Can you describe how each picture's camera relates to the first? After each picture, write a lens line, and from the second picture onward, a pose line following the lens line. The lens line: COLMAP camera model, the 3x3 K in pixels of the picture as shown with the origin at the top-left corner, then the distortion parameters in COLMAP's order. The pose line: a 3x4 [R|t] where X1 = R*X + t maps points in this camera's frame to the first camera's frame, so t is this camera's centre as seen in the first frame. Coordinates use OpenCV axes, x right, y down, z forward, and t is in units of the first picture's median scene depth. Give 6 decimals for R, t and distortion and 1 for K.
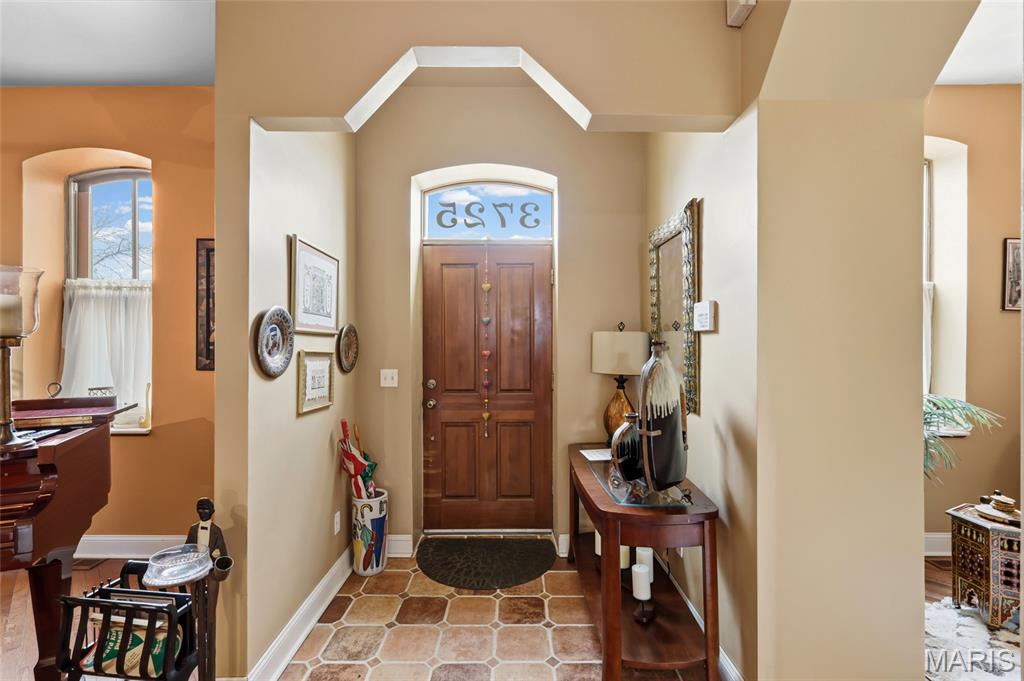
lens RADIAL K [[462.4, 0, 513.1], [0, 462.4, 343.2], [0, 0, 1]] dist [0.009958, 0.000300]
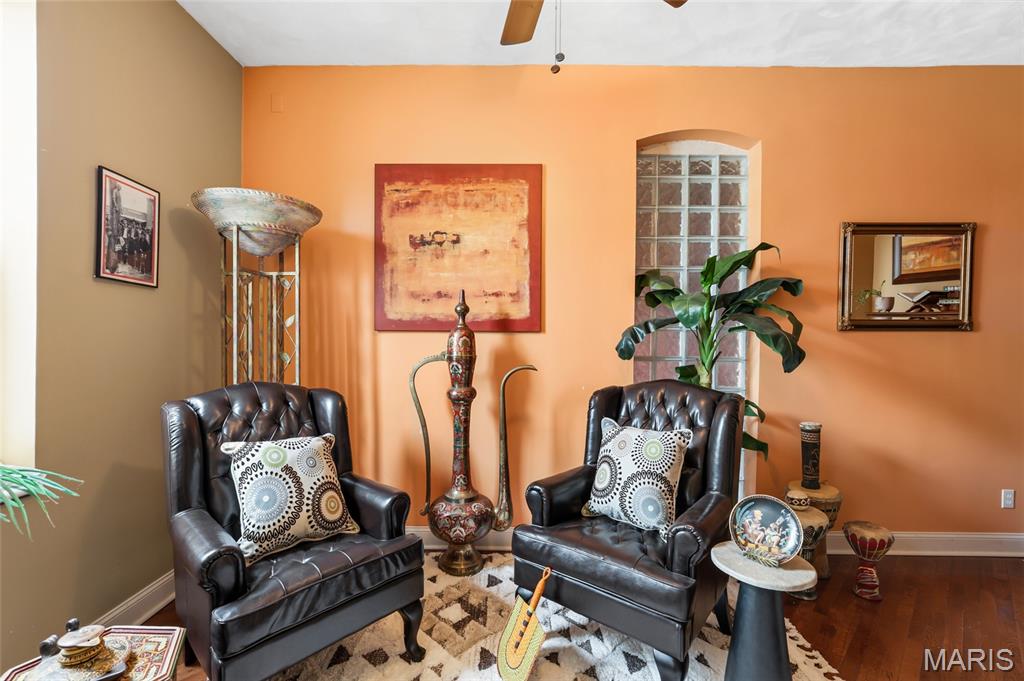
lens RADIAL K [[462.4, 0, 513.5], [0, 462.4, 337.2], [0, 0, 1]] dist [0.009958, 0.000300]
pose [[0.049703, -0.002907, 0.998760, 0.437101], [-0.009645, 0.999948, 0.003390, 0.004693], [-0.998717, -0.009801, 0.049673, 0.396748]]
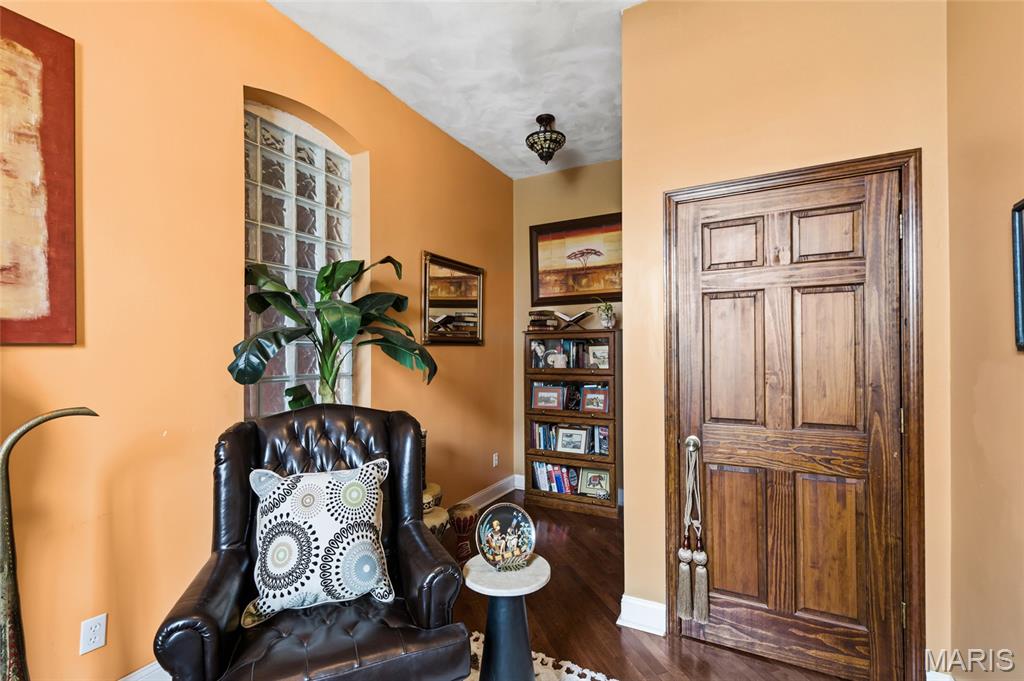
lens RADIAL K [[462.4, 0, 511.9], [0, 462.4, 347.1], [0, 0, 1]] dist [0.009958, 0.000300]
pose [[-0.875756, 0.004982, 0.482727, 0.764160], [-0.000202, 0.999943, -0.010686, 0.004645], [-0.482753, -0.009456, -0.875705, 0.658070]]
